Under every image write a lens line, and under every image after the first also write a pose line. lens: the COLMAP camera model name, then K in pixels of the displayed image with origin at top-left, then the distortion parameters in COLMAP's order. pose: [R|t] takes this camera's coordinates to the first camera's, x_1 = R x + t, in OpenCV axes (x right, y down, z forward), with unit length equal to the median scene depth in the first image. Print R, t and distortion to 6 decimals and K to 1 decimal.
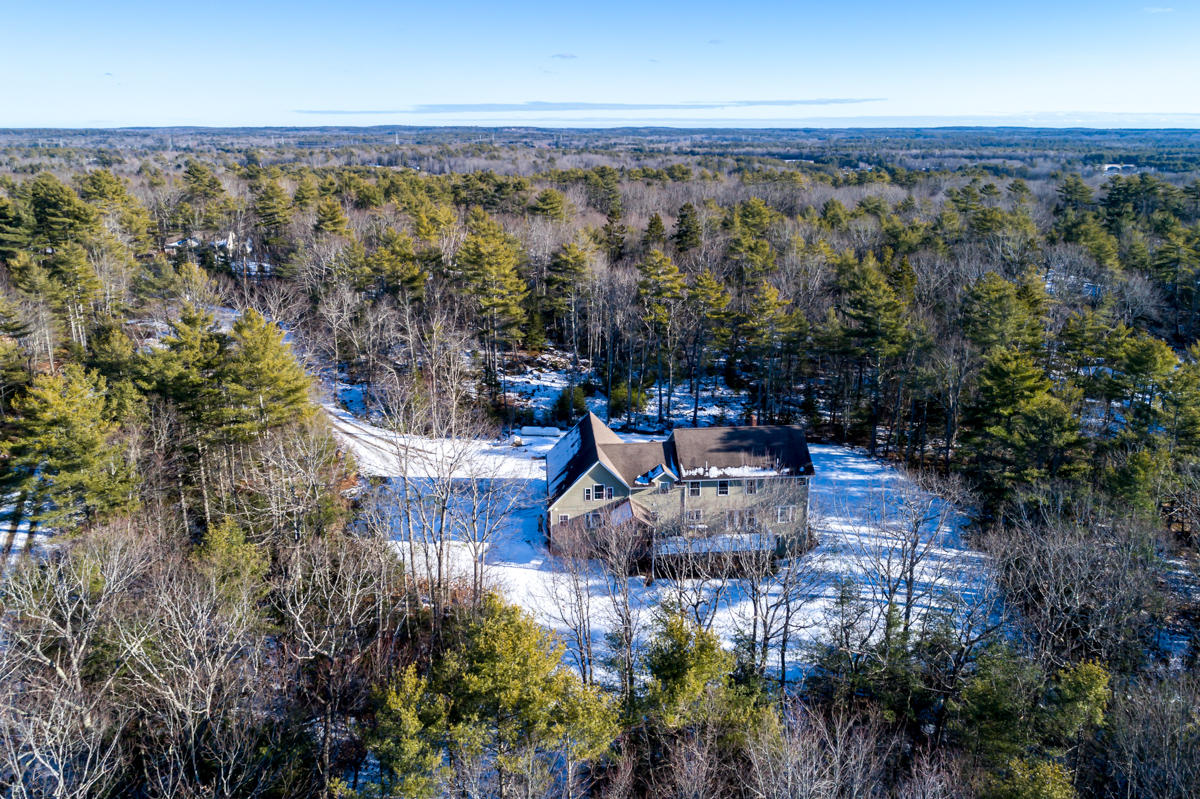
lens RADIAL K [[826.5, 0, 597.7], [0, 826.5, 398.8], [0, 0, 1]] dist [0.002393, -0.000073]
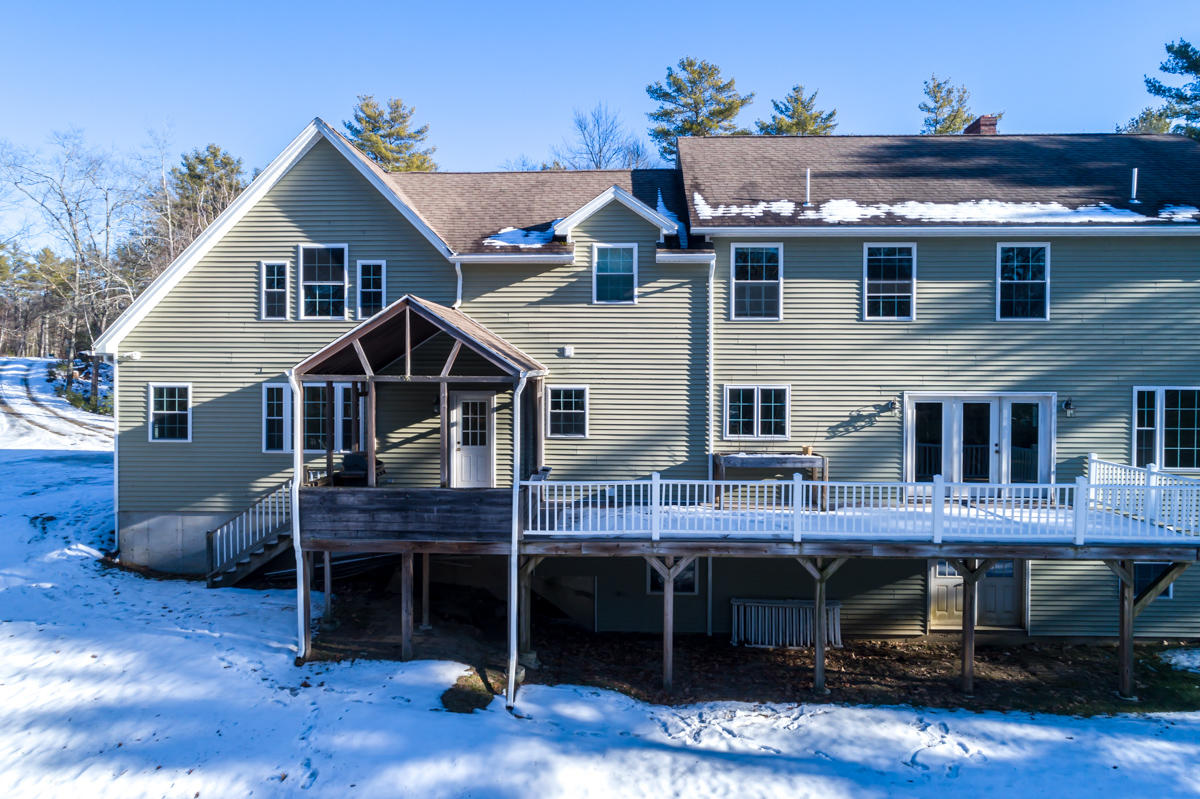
lens RADIAL K [[826.5, 0, 602.5], [0, 826.5, 402.2], [0, 0, 1]] dist [0.002393, -0.000073]
pose [[0.993833, 0.015158, -0.109845, 0.101552], [-0.046566, 0.956082, -0.289377, 0.204119], [0.100634, 0.292707, 0.950892, 0.795111]]
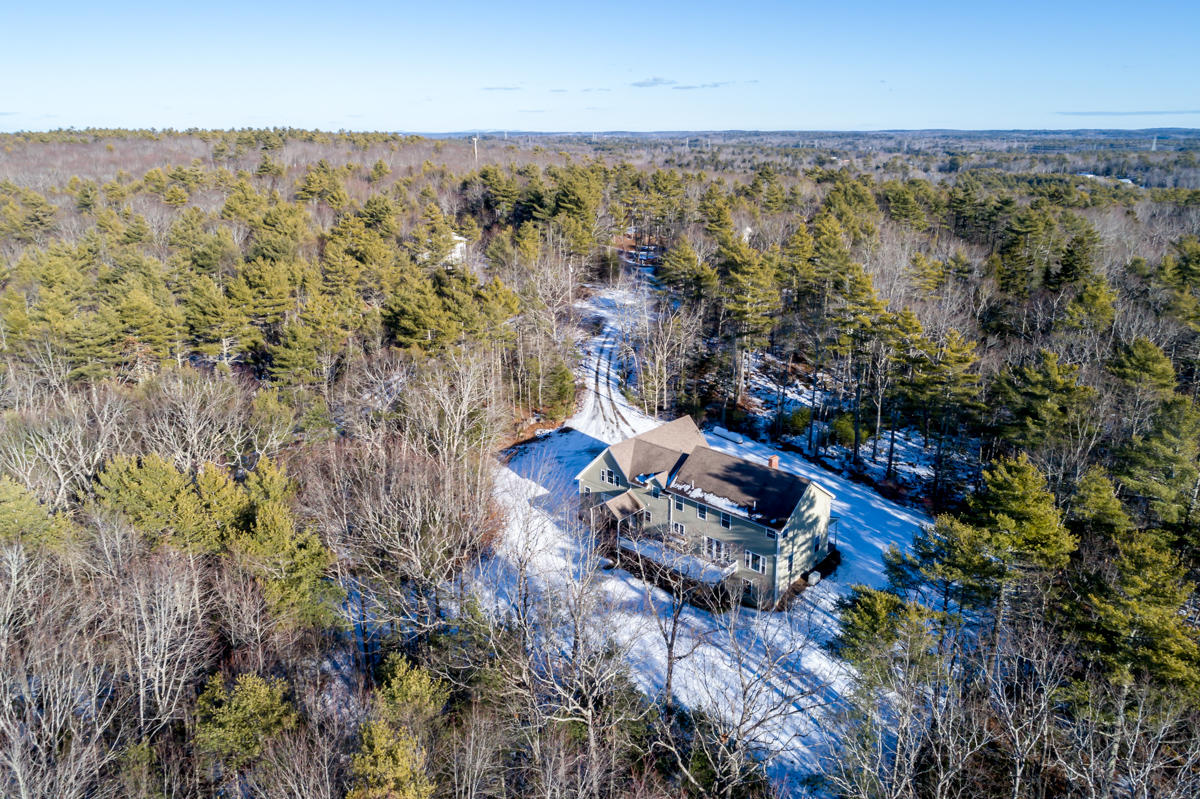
lens RADIAL K [[826.5, 0, 596.6], [0, 826.5, 396.8], [0, 0, 1]] dist [0.002393, -0.000073]
pose [[0.663727, 0.232471, -0.710932, 0.743915], [-0.235683, 0.967058, 0.096189, -0.092015], [0.709873, 0.103712, 0.696652, 0.202979]]
